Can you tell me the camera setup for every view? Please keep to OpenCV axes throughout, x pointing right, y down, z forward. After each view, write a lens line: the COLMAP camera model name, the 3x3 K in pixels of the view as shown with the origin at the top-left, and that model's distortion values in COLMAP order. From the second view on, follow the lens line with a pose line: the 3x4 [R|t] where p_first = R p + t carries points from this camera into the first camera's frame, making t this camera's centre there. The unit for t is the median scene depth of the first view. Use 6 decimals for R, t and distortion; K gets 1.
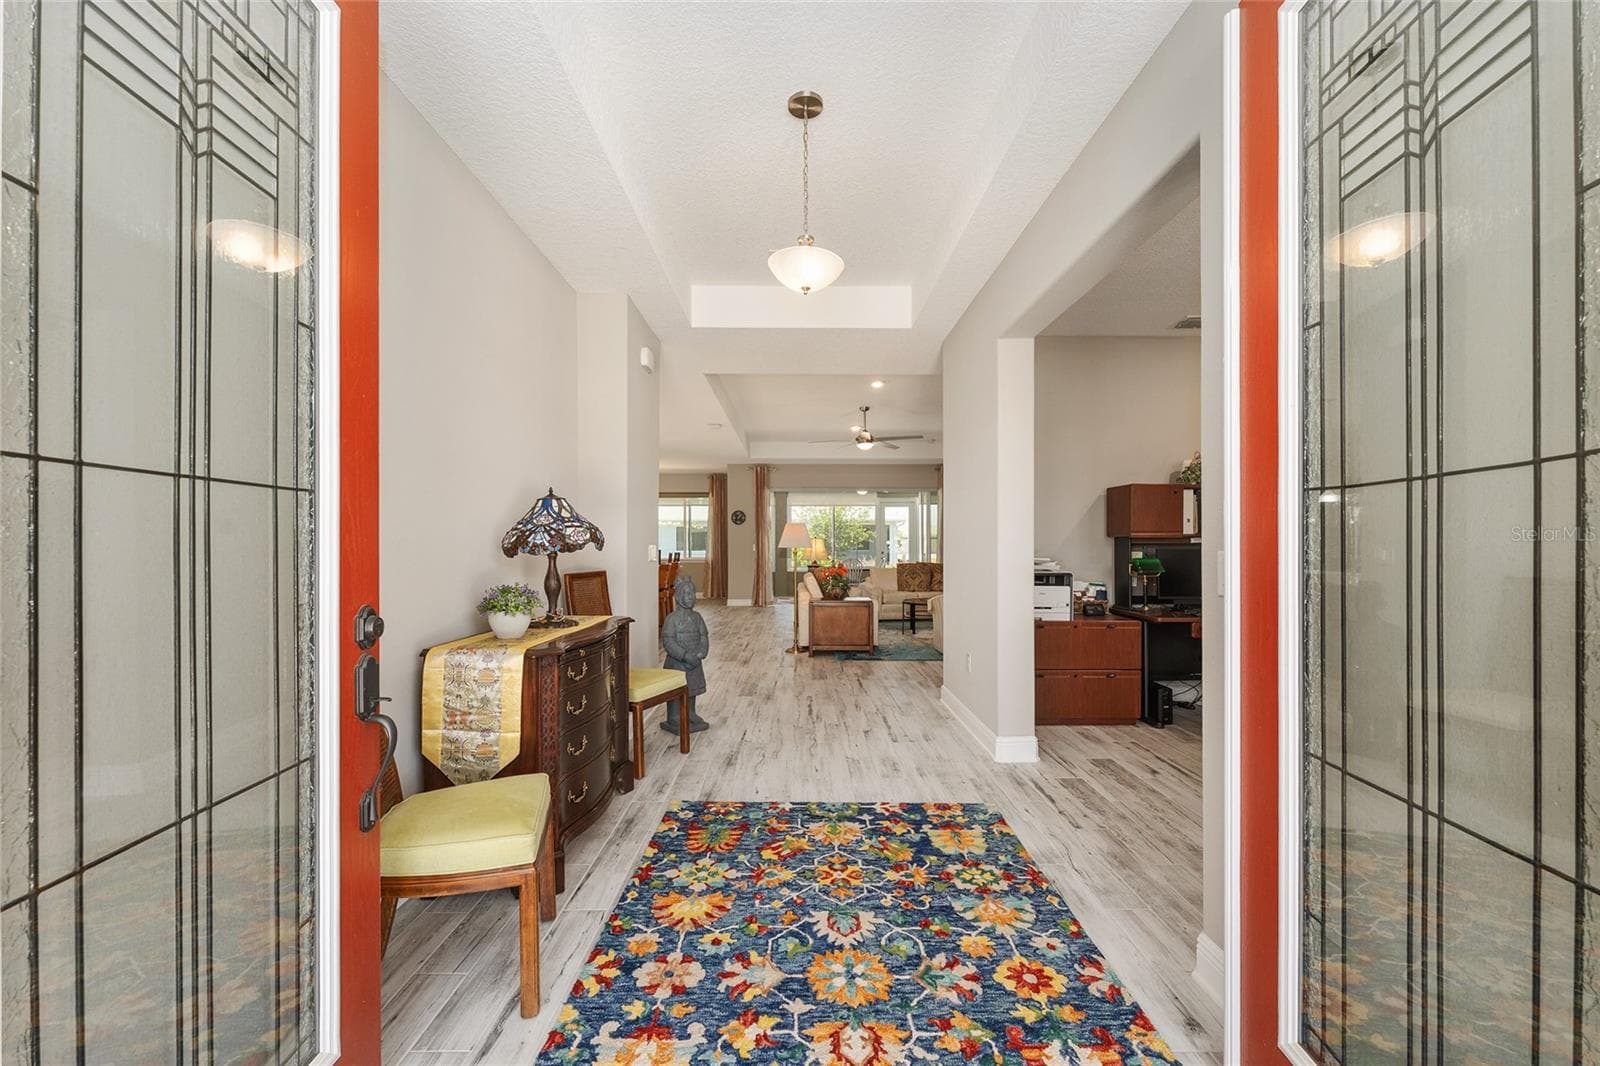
lens RADIAL K [[650.0, 0, 800.8], [0, 650.0, 537.2], [0, 0, 1]] dist [0.003524, -0.000448]
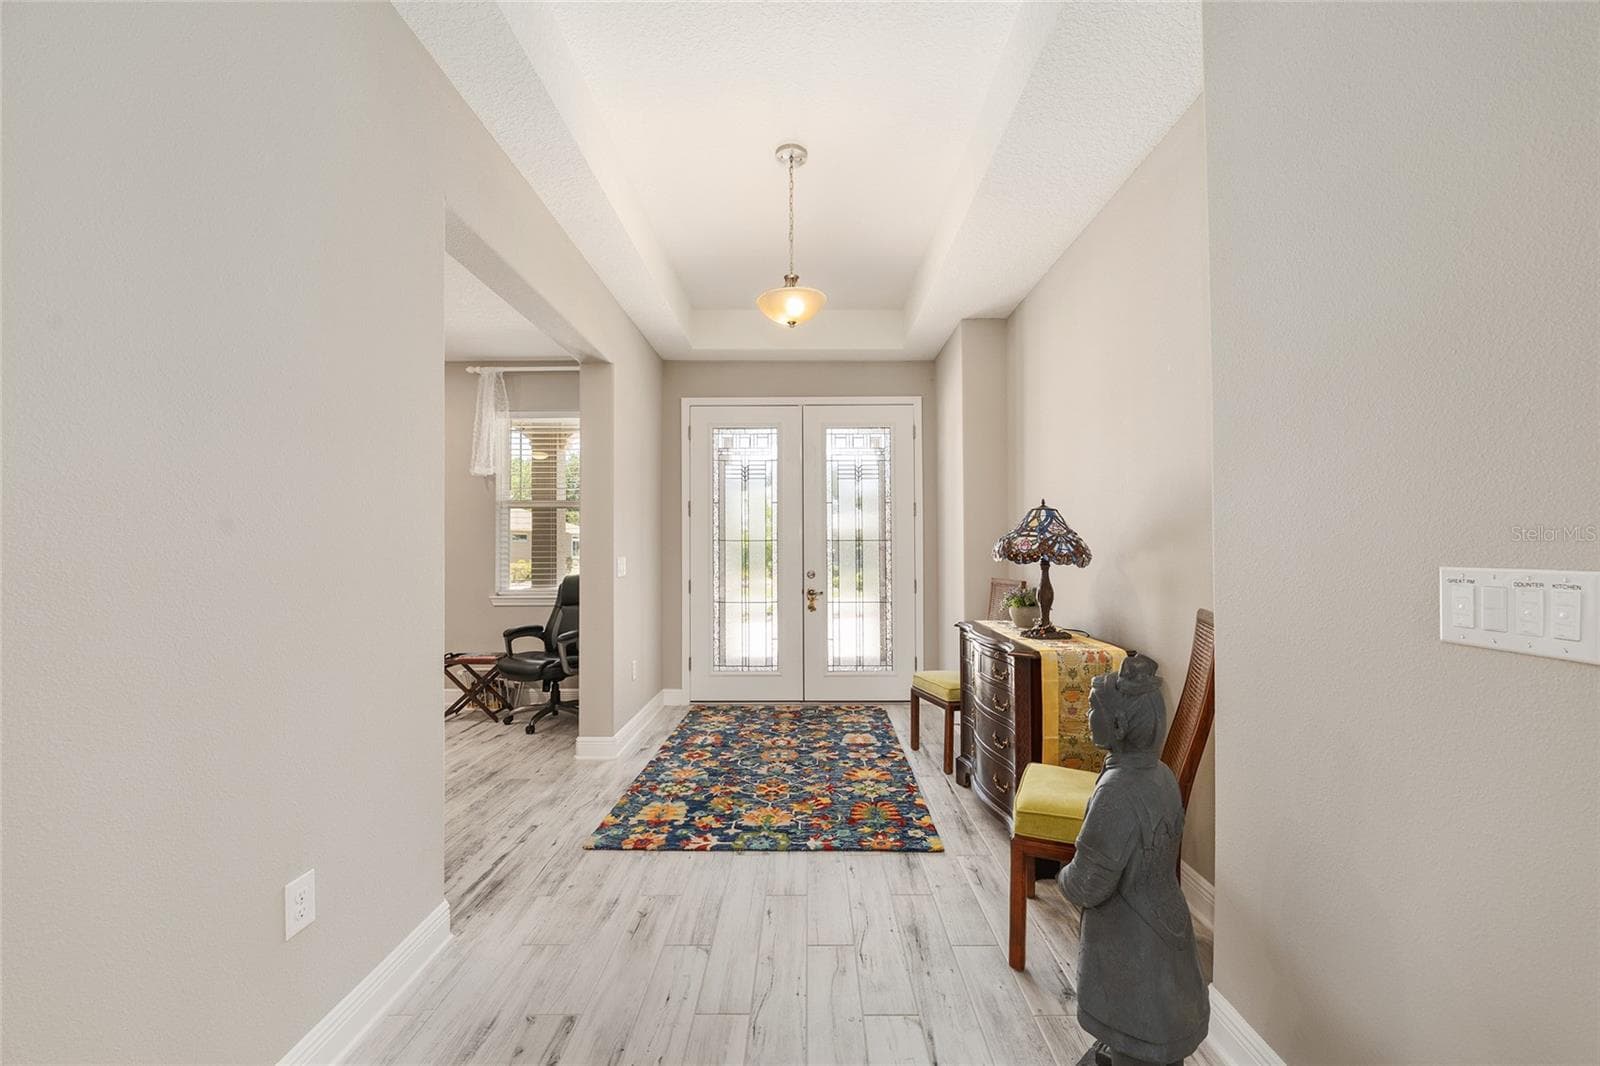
lens RADIAL K [[650.0, 0, 794.4], [0, 650.0, 546.5], [0, 0, 1]] dist [0.003524, -0.000448]
pose [[-0.999611, 0.002918, 0.027755, -0.032385], [0.002543, 0.999905, -0.013545, 0.013157], [-0.027792, -0.013469, -0.999523, 2.745382]]
